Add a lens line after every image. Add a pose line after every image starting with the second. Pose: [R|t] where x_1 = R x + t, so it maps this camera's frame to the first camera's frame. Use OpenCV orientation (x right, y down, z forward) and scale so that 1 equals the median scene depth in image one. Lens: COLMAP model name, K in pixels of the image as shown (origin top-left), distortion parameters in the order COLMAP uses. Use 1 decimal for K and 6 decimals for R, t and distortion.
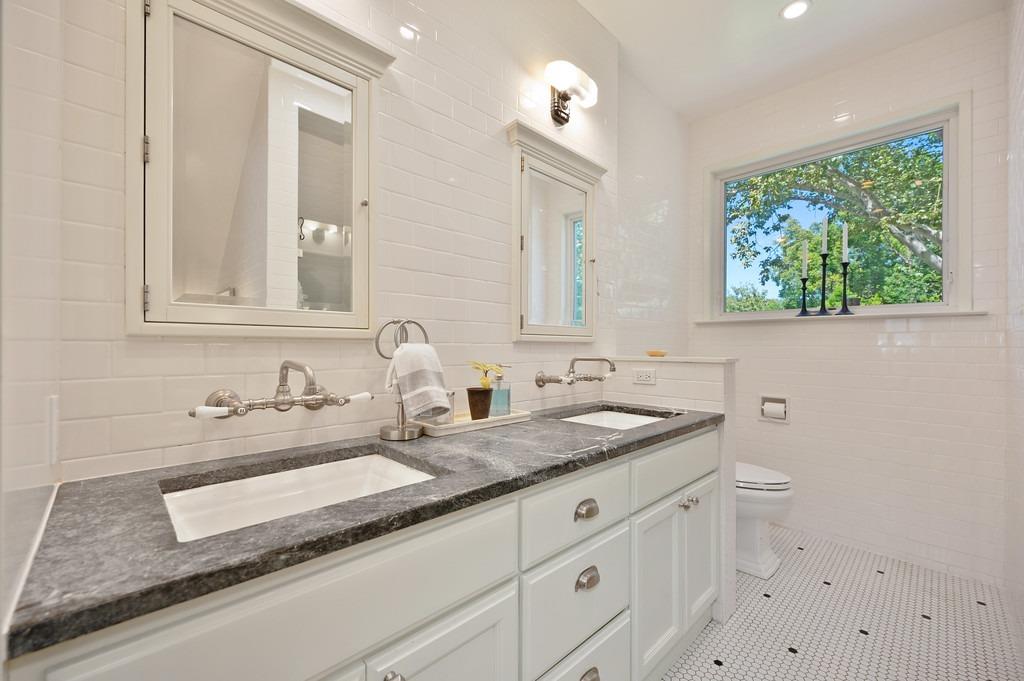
lens RADIAL K [[418.8, 0, 512.6], [0, 418.8, 344.4], [0, 0, 1]] dist [0.000067, -0.000619]
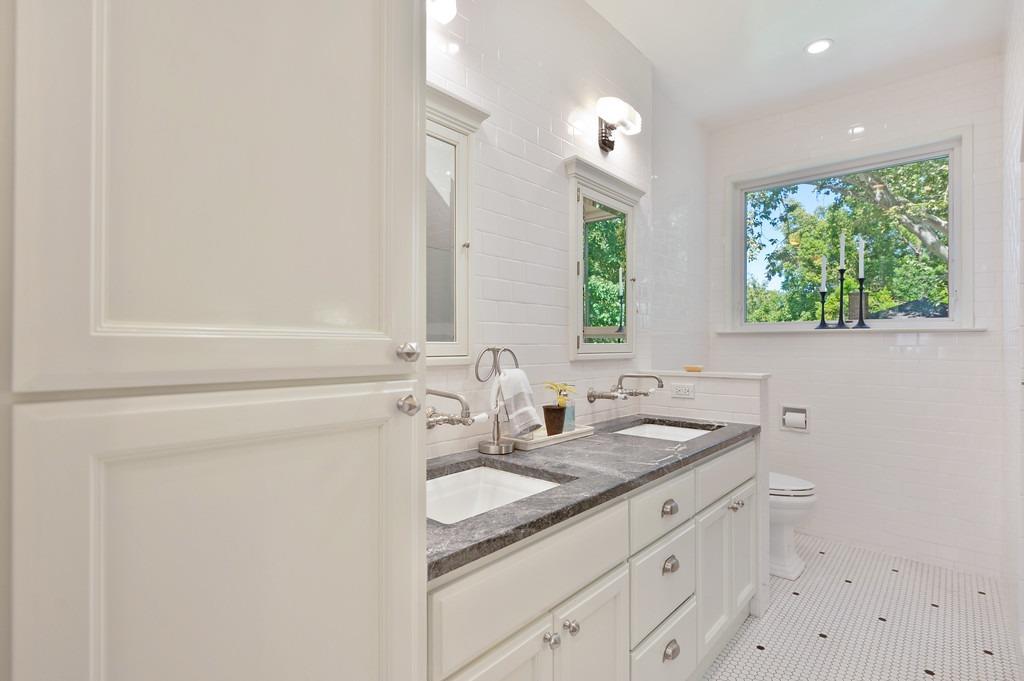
lens RADIAL K [[496.0, 0, 512.0], [0, 496.0, 340.5], [0, 0, 1]] dist [-0.000828, 0.000378]
pose [[0.997545, -0.001910, 0.070009, -0.214963], [0.002146, 0.999992, -0.003298, -0.049455], [-0.070002, 0.003440, 0.997541, -0.229193]]
